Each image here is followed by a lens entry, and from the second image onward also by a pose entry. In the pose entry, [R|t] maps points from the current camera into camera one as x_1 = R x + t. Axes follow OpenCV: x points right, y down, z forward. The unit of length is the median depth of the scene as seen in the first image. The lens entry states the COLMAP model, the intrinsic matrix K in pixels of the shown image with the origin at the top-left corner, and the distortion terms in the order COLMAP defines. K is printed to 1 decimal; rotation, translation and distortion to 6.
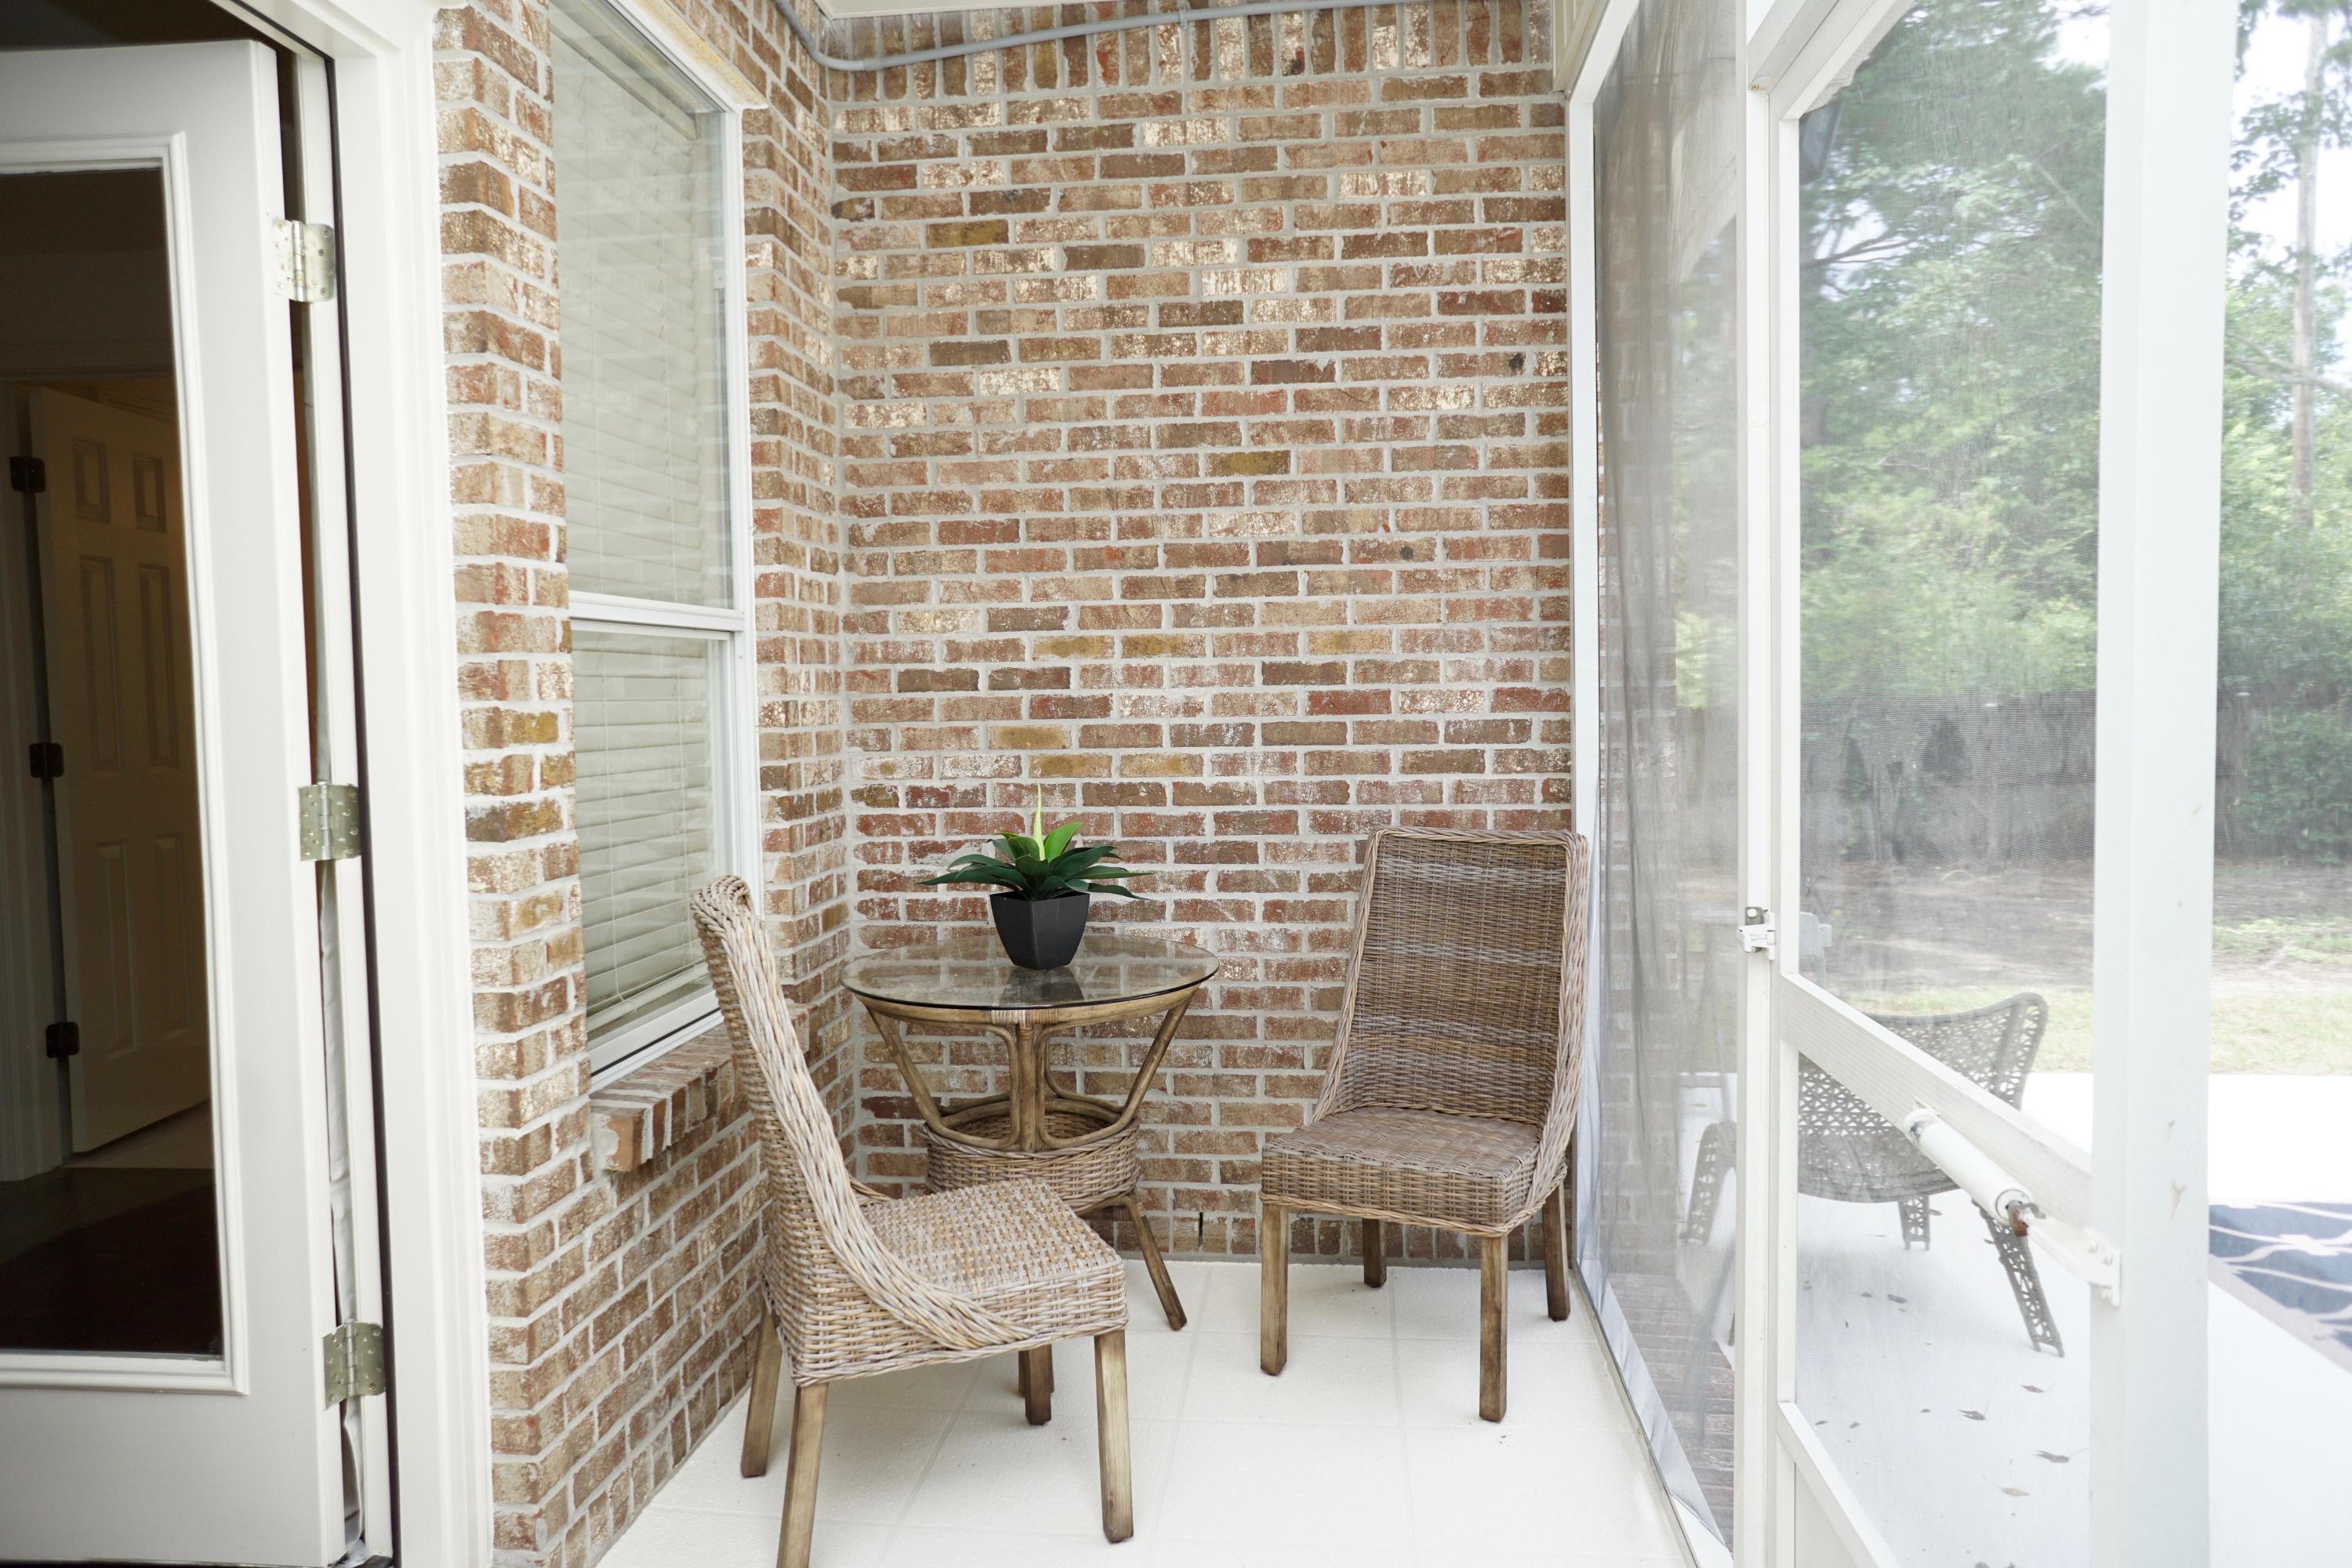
lens RADIAL K [[1599.0, 0, 1173.1], [0, 1599.0, 785.8], [0, 0, 1]] dist [-0.068900, 0.090279]
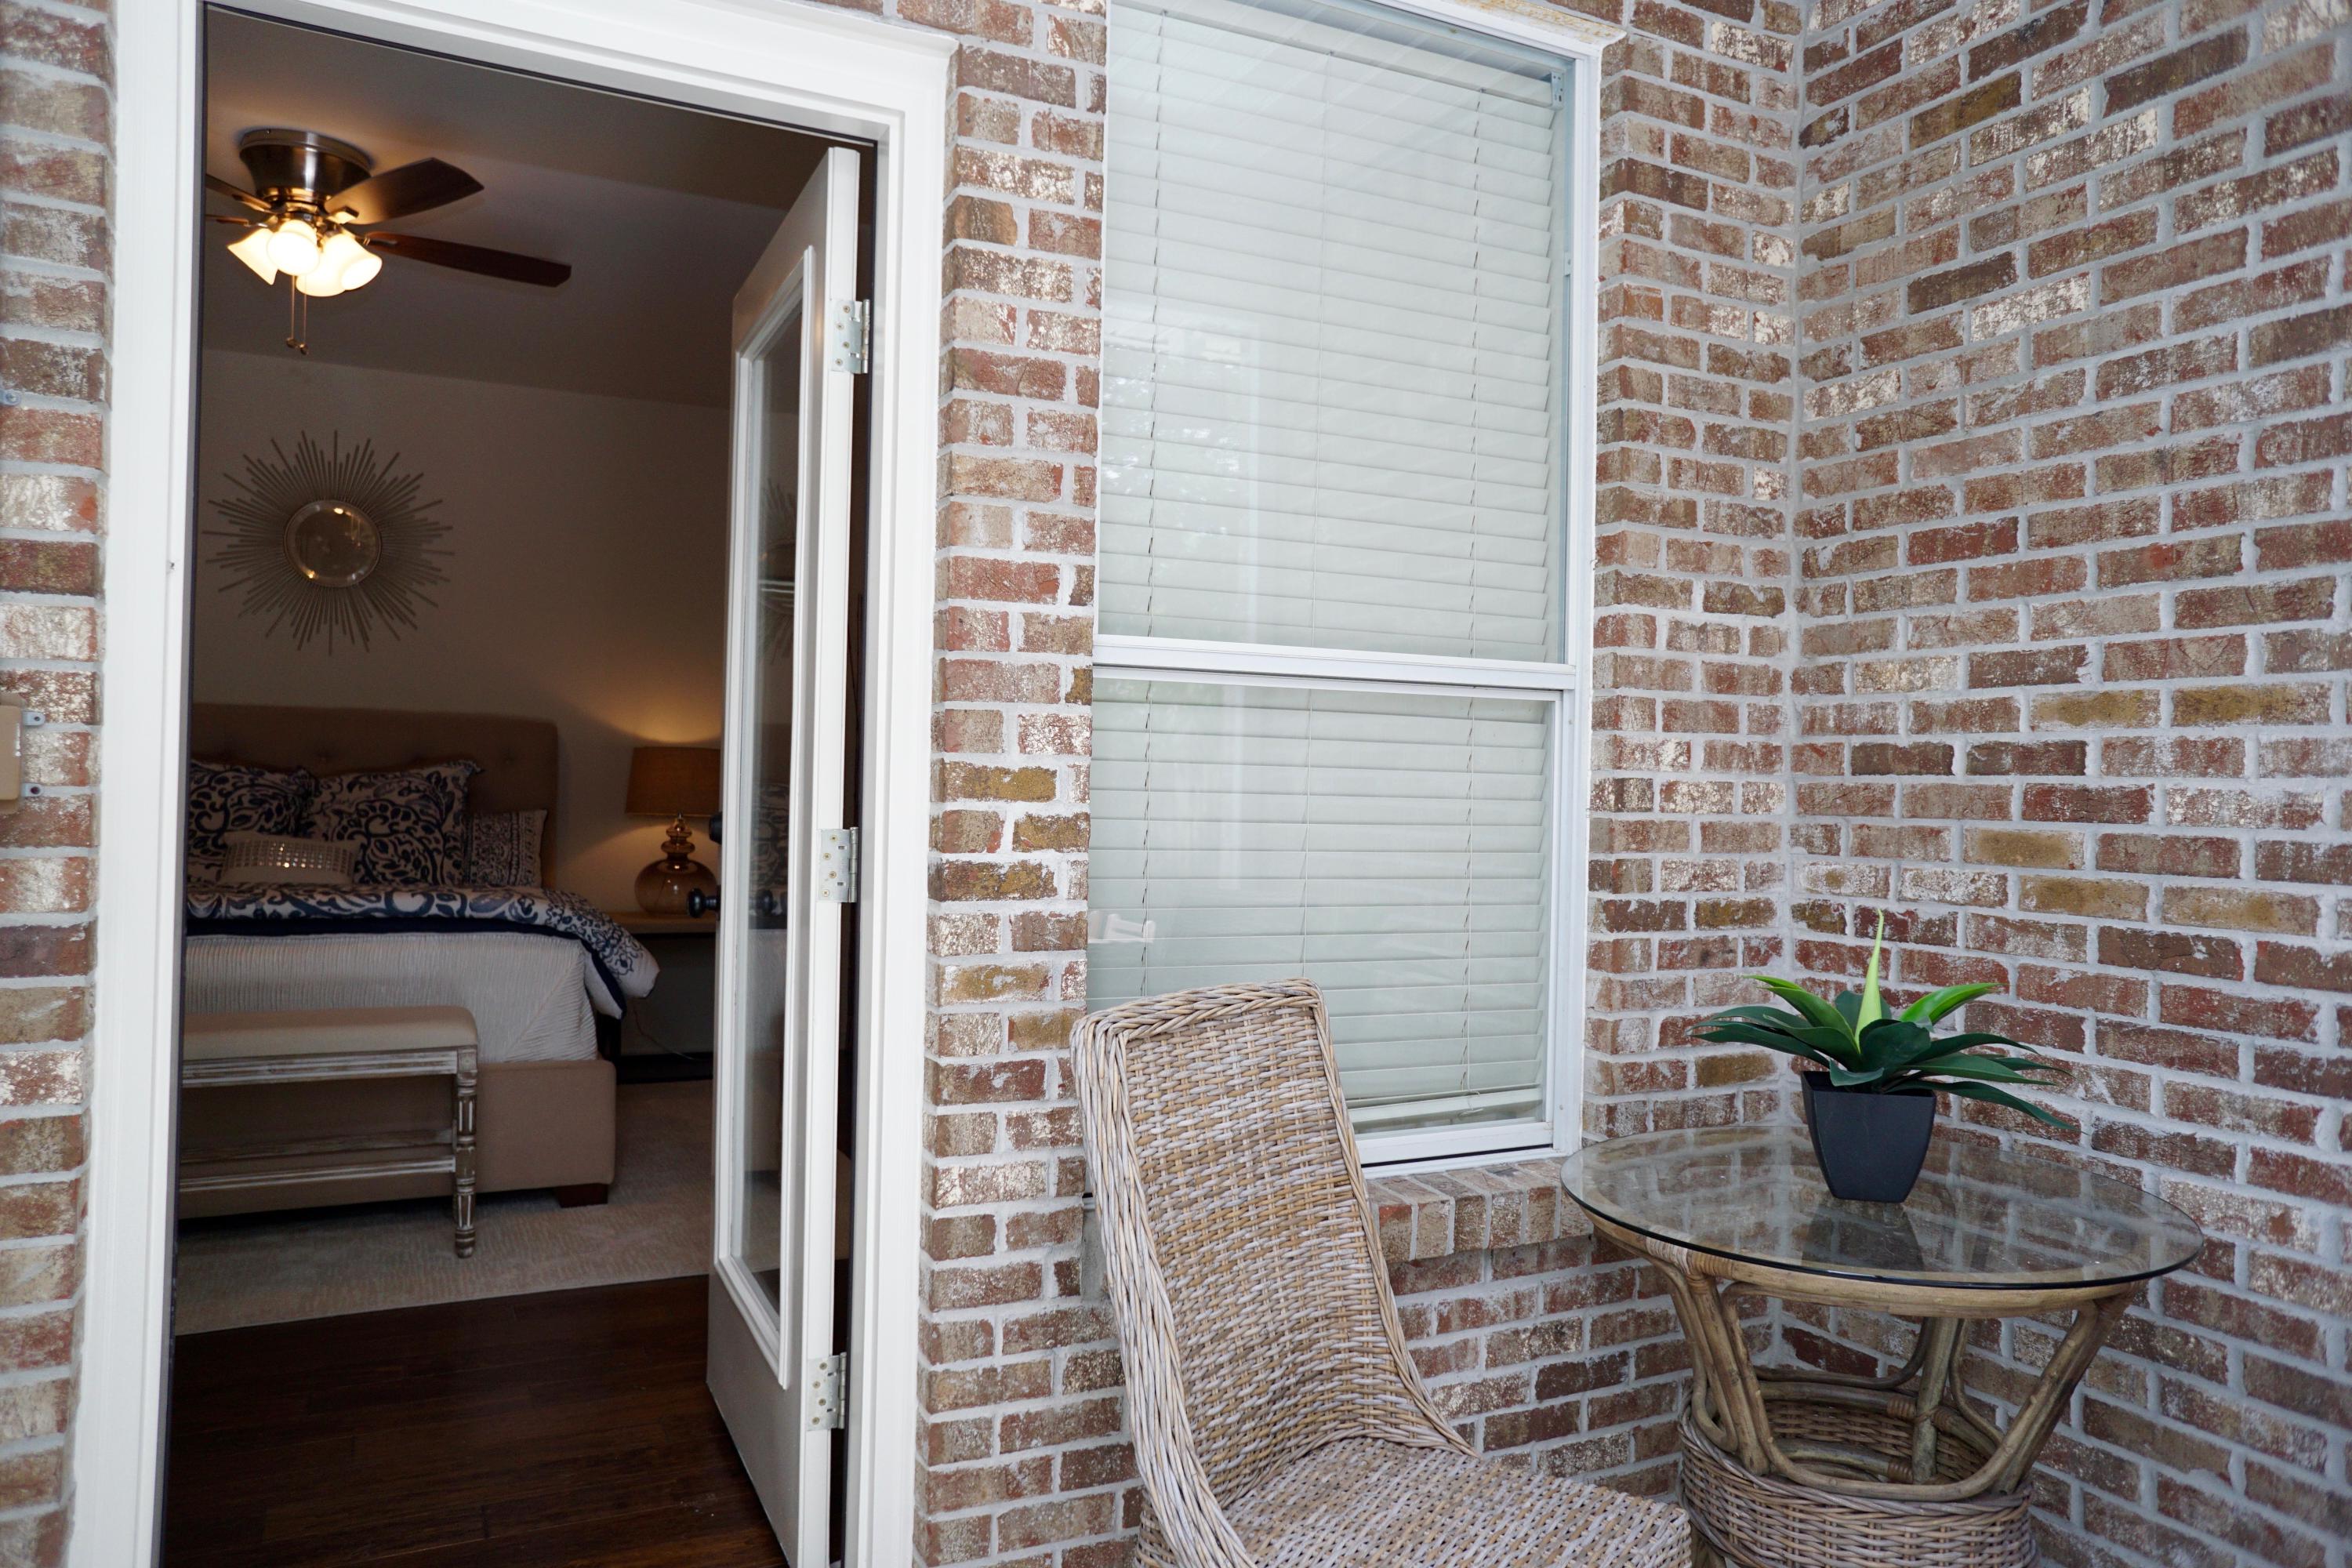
lens RADIAL K [[1599.0, 0, 1154.0], [0, 1599.0, 783.8], [0, 0, 1]] dist [-0.068900, 0.090279]
pose [[0.530943, 0.027254, -0.846969, 0.271209], [-0.080563, 0.996579, -0.018435, -0.016385], [0.843569, 0.078022, 0.531323, 0.362321]]
